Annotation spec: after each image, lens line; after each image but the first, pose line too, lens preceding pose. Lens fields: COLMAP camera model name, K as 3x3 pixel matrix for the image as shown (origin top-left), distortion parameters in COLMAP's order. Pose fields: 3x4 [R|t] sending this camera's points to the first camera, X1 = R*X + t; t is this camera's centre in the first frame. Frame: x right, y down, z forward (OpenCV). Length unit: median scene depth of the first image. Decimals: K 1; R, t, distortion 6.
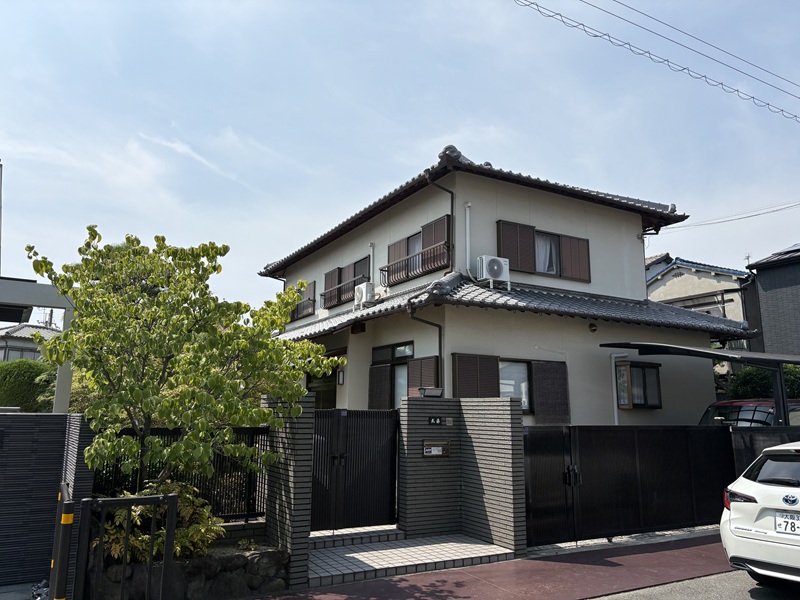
lens RADIAL K [[614.1, 0, 396.2], [0, 614.1, 293.7], [0, 0, 1]] dist [0.027419, -0.013556]
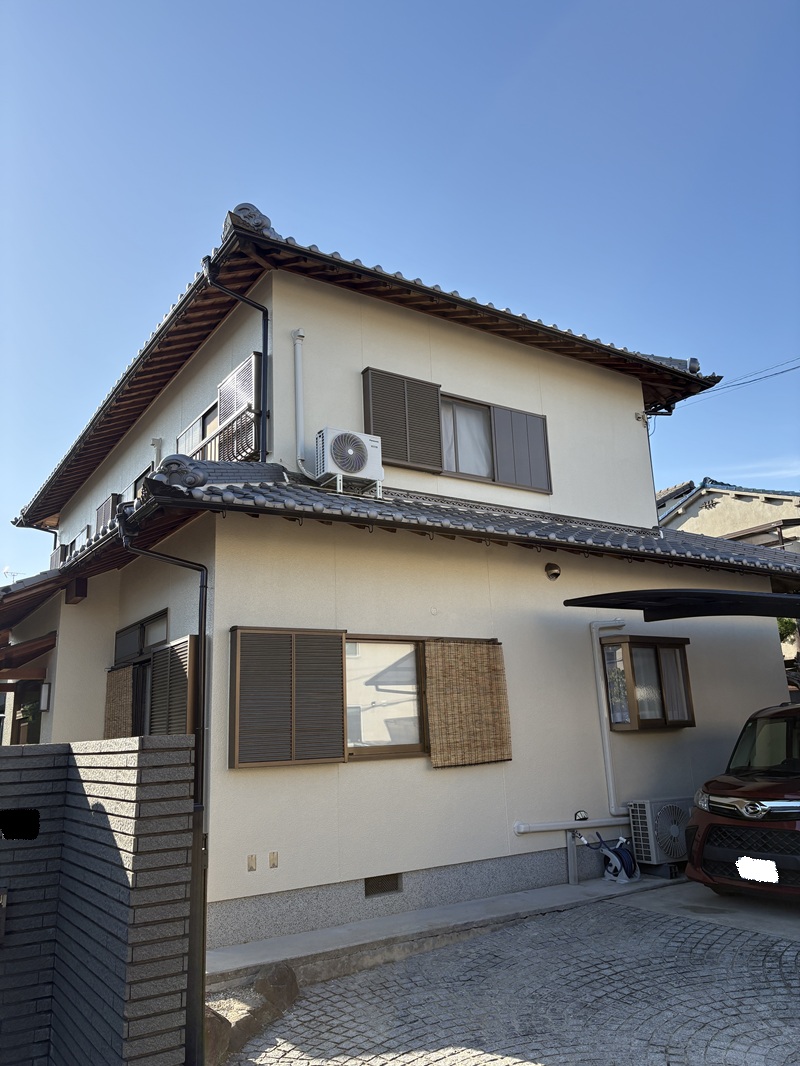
lens RADIAL K [[818.3, 0, 417.3], [0, 818.3, 520.8], [0, 0, 1]] dist [0.027419, -0.013556]
pose [[0.995636, -0.029106, 0.088668, 0.144150], [0.035306, 0.996979, -0.069186, 0.054418], [-0.086387, 0.072014, 0.993656, 0.326817]]
